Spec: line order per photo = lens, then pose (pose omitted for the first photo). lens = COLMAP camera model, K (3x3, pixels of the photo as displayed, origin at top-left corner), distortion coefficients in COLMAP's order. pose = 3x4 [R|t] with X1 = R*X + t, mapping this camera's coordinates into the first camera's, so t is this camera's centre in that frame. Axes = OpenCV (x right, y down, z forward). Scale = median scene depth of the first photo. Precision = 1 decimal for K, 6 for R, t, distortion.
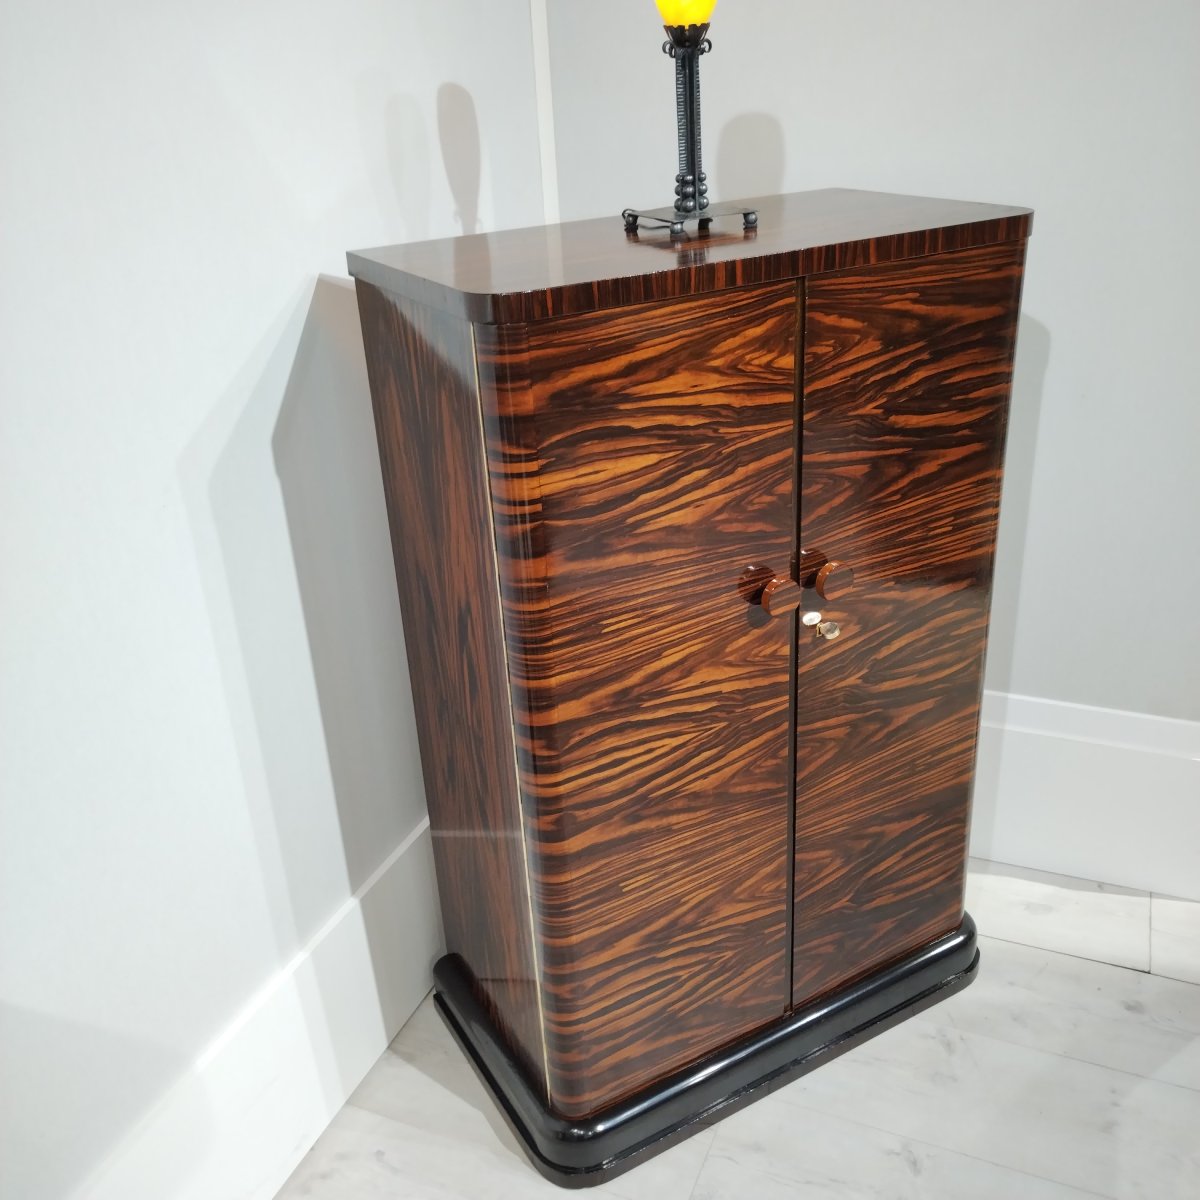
lens RADIAL K [[1192.0, 0, 592.8], [0, 1192.0, 610.2], [0, 0, 1]] dist [0.005713, 0.000000]
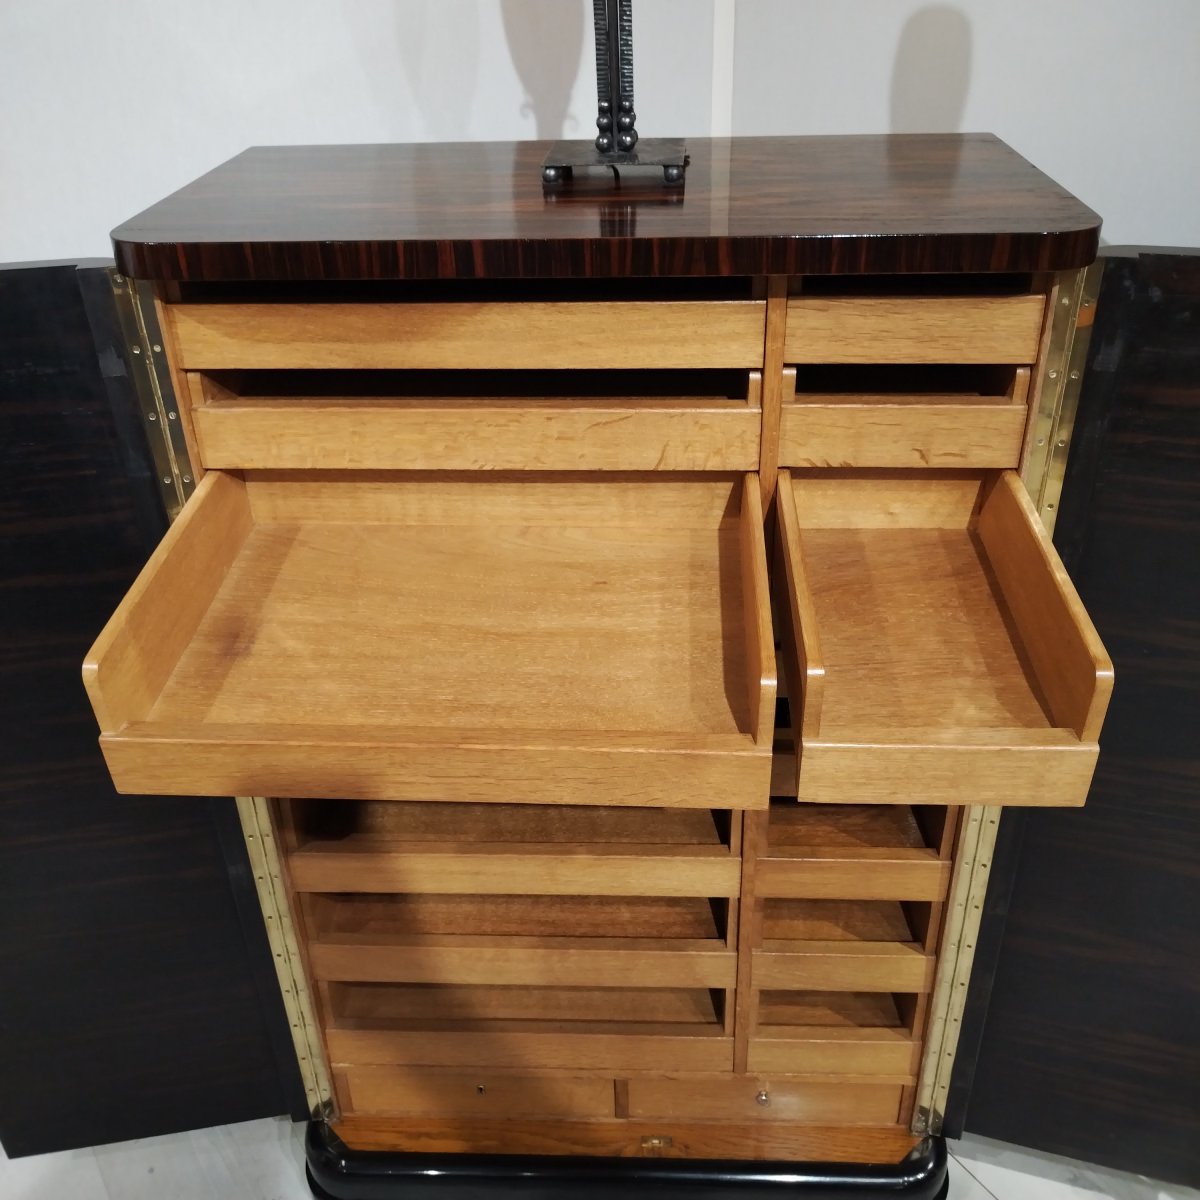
lens RADIAL K [[1192.0, 0, 599.4], [0, 1192.0, 597.1], [0, 0, 1]] dist [0.005713, 0.000000]
pose [[0.845188, 0.300067, -0.442287, 0.491453], [-0.247813, 0.953210, 0.173144, -0.204306], [0.473547, -0.036735, 0.880002, 0.355028]]
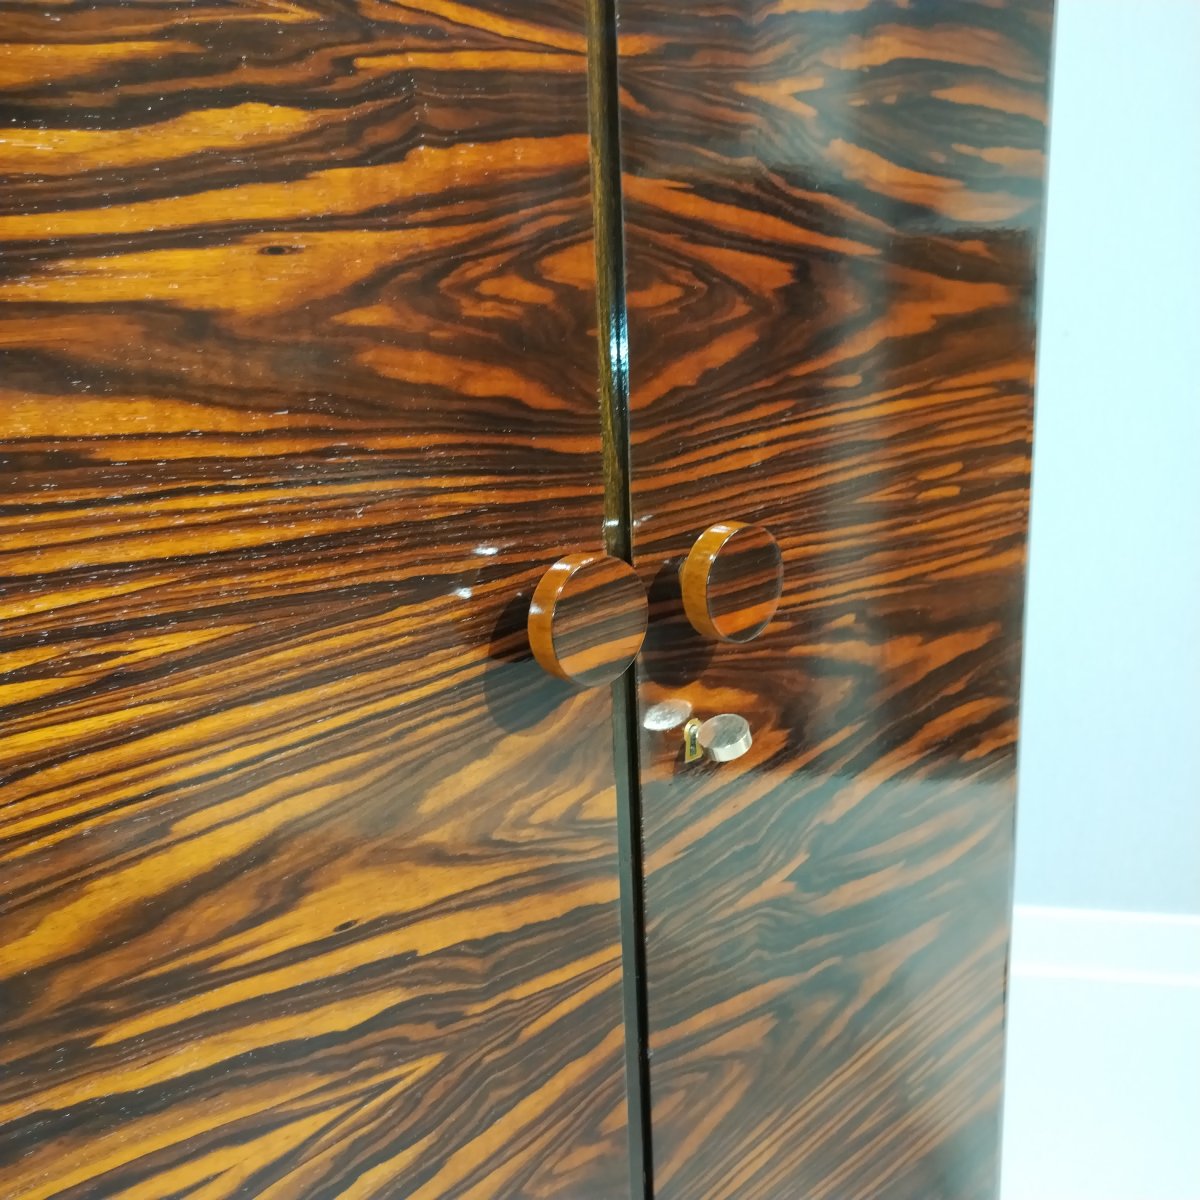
lens RADIAL K [[1192.0, 0, 601.5], [0, 1192.0, 601.4], [0, 0, 1]] dist [0.005713, 0.000000]
pose [[0.972428, -0.034088, 0.230698, 0.089656], [0.083198, 0.974872, -0.206648, 0.049452], [-0.217857, 0.220144, 0.950829, 0.702428]]
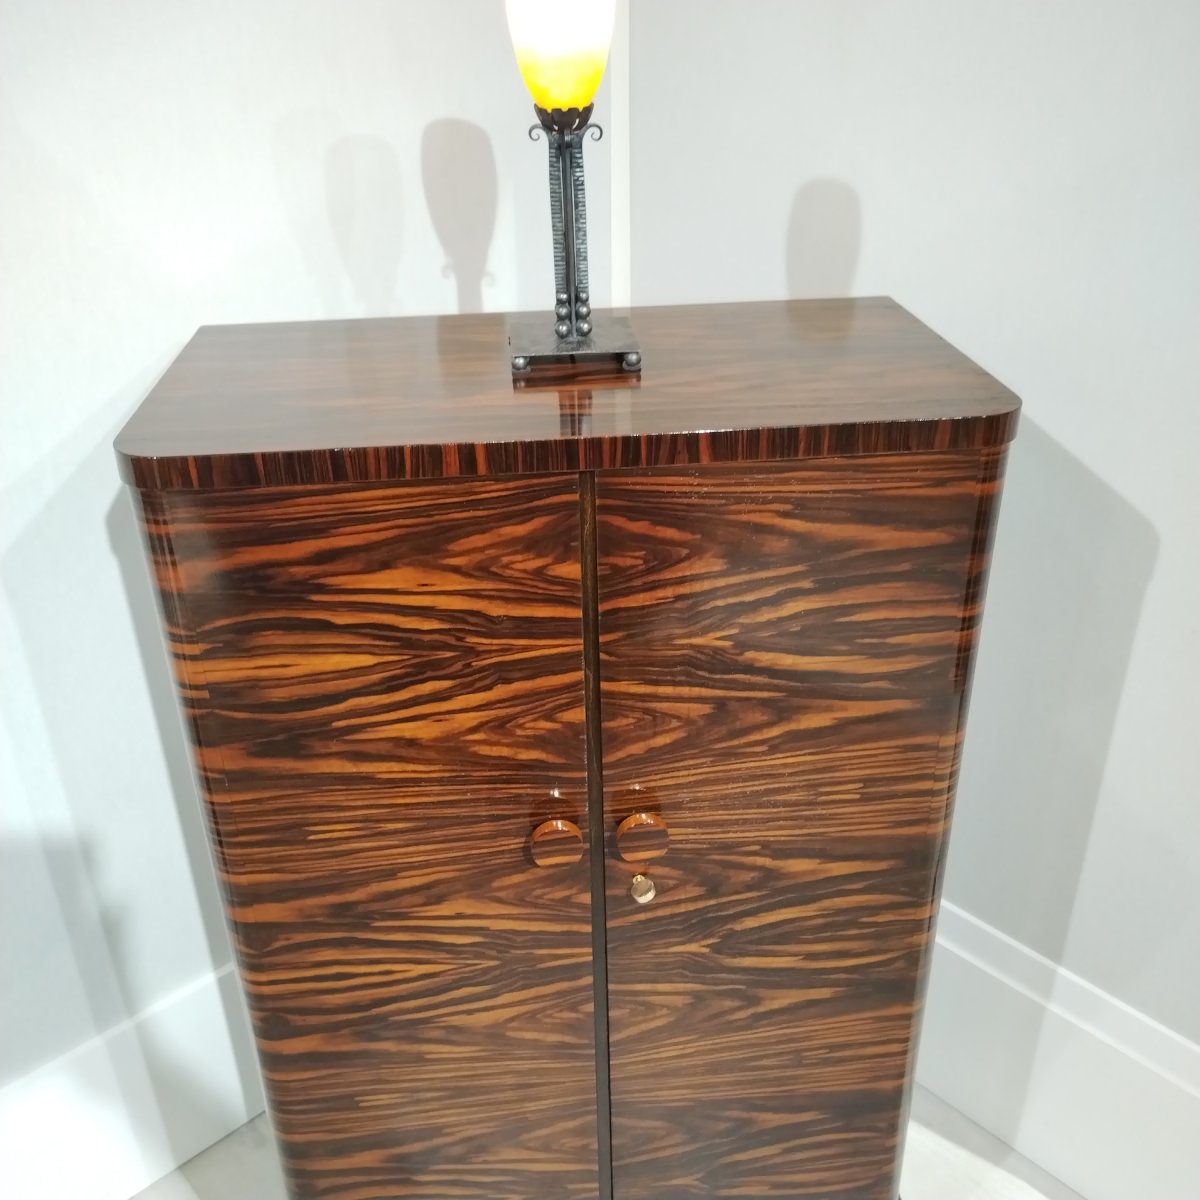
lens RADIAL K [[1192.0, 0, 601.5], [0, 1192.0, 597.7], [0, 0, 1]] dist [0.005713, 0.000000]
pose [[0.916735, 0.220176, -0.333345, 0.412135], [-0.201291, 0.975329, 0.090637, -0.247673], [0.345077, -0.015990, 0.938438, 0.272601]]
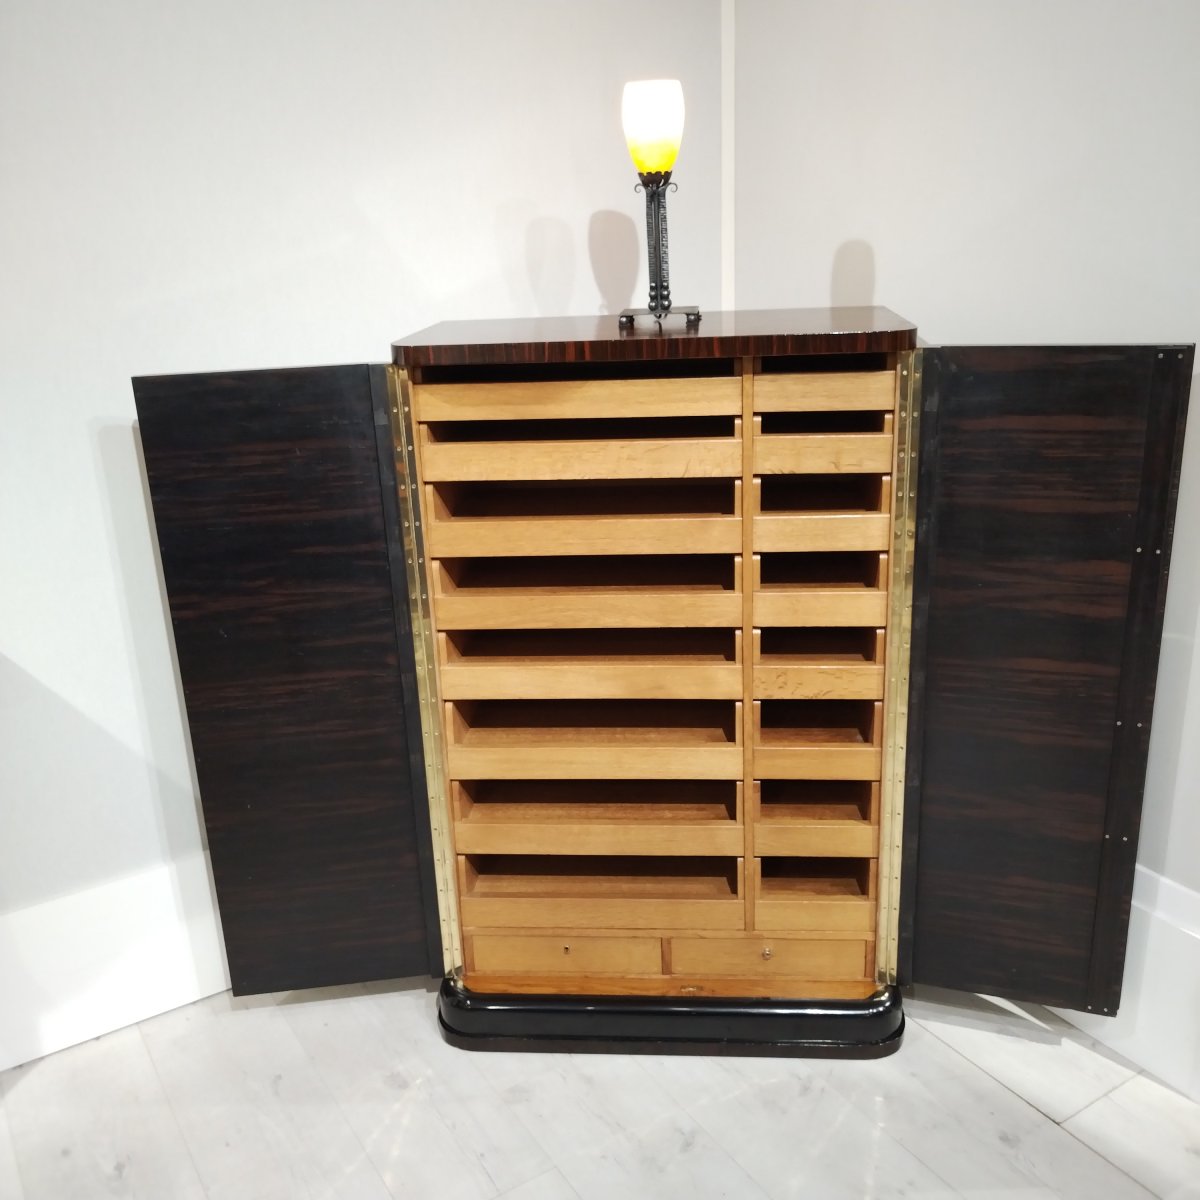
lens RADIAL K [[1192.0, 0, 591.3], [0, 1192.0, 598.2], [0, 0, 1]] dist [0.005713, 0.000000]
pose [[0.822307, 0.196826, -0.533920, 0.794524], [-0.247496, 0.968589, -0.024114, 0.017258], [0.512402, 0.151973, 0.845191, -0.083125]]
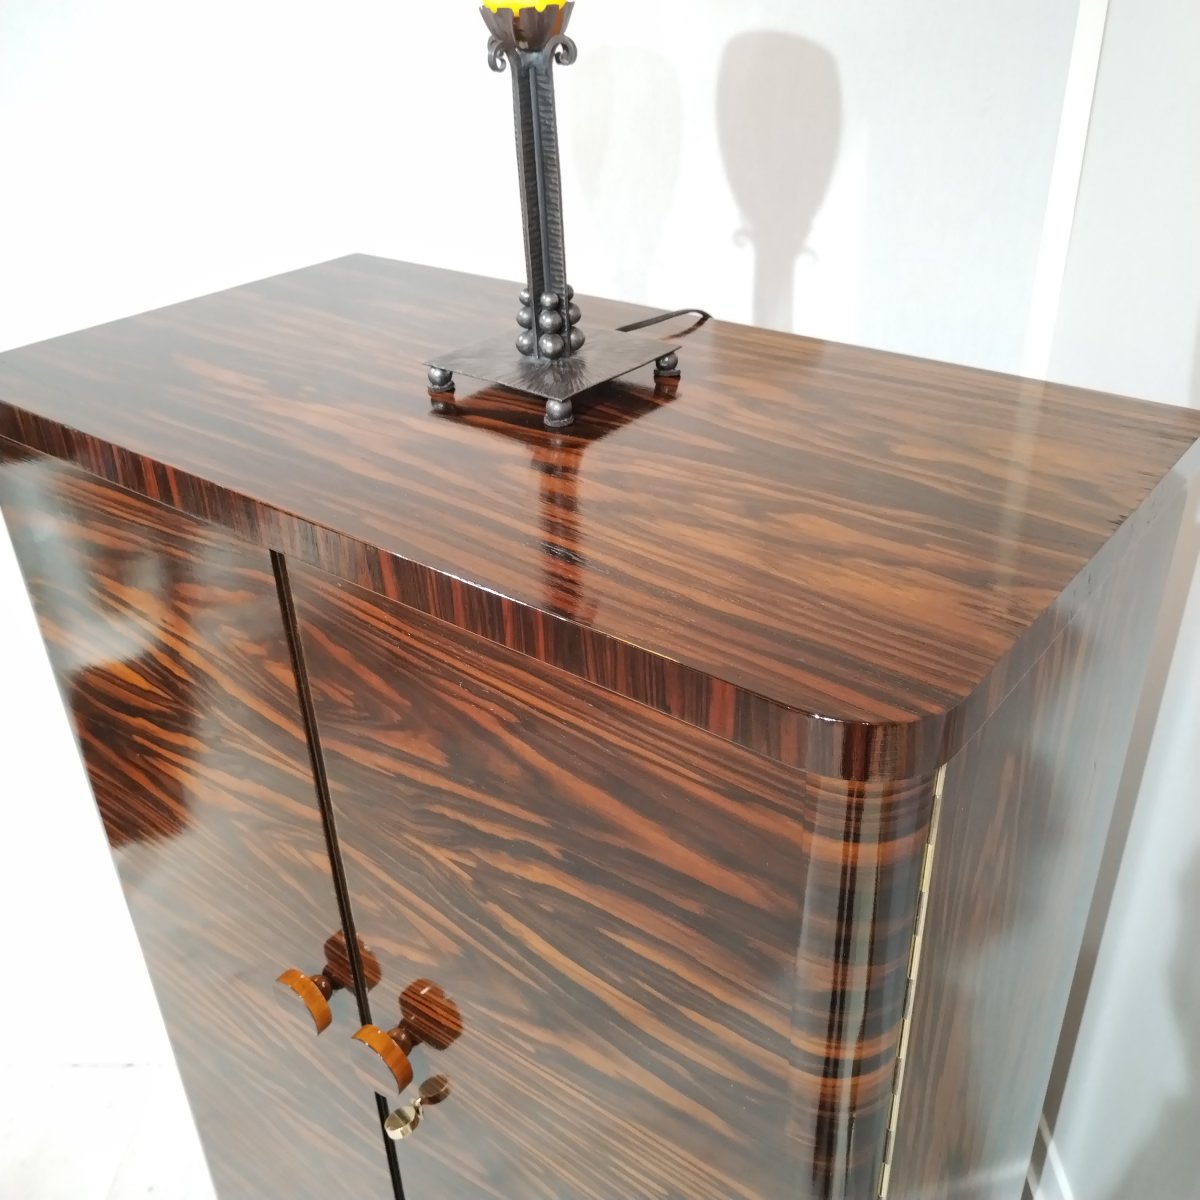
lens RADIAL K [[1192.0, 0, 593.5], [0, 1192.0, 596.8], [0, 0, 1]] dist [0.005713, 0.000000]
pose [[0.377058, 0.496204, -0.782054, 0.579644], [-0.384469, 0.852047, 0.355247, -0.452617], [0.842622, 0.166727, 0.512046, 0.783336]]
